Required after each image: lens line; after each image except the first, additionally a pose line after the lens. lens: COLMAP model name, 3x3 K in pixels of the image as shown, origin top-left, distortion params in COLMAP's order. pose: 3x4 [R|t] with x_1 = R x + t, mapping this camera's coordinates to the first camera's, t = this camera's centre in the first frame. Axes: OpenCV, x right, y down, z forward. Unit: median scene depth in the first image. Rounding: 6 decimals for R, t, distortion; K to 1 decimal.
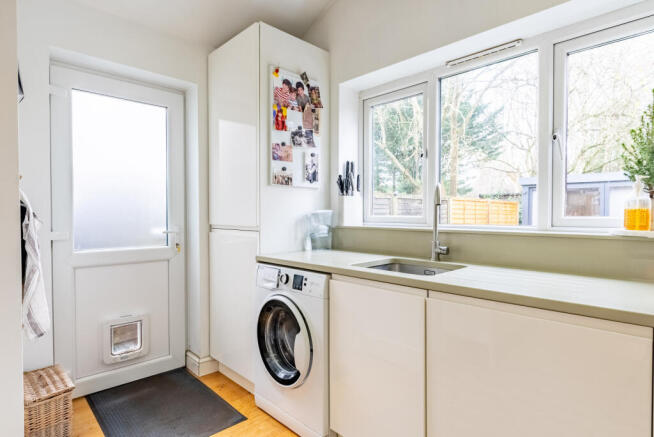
lens RADIAL K [[353.4, 0, 332.2], [0, 353.4, 218.4], [0, 0, 1]] dist [-0.002291, 0.000694]
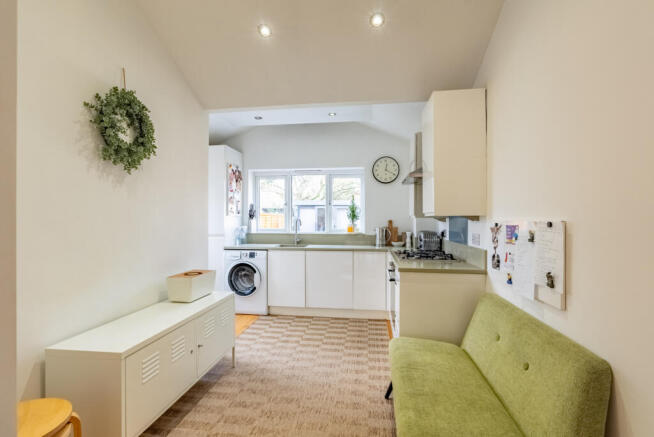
lens RADIAL K [[303.1, 0, 328.6], [0, 303.1, 221.5], [0, 0, 1]] dist [-0.003699, -0.000509]
pose [[0.806711, -0.003466, 0.590935, -0.867360], [0.013332, 0.999835, -0.012336, -0.028489], [-0.590795, 0.017830, 0.806625, -1.029314]]
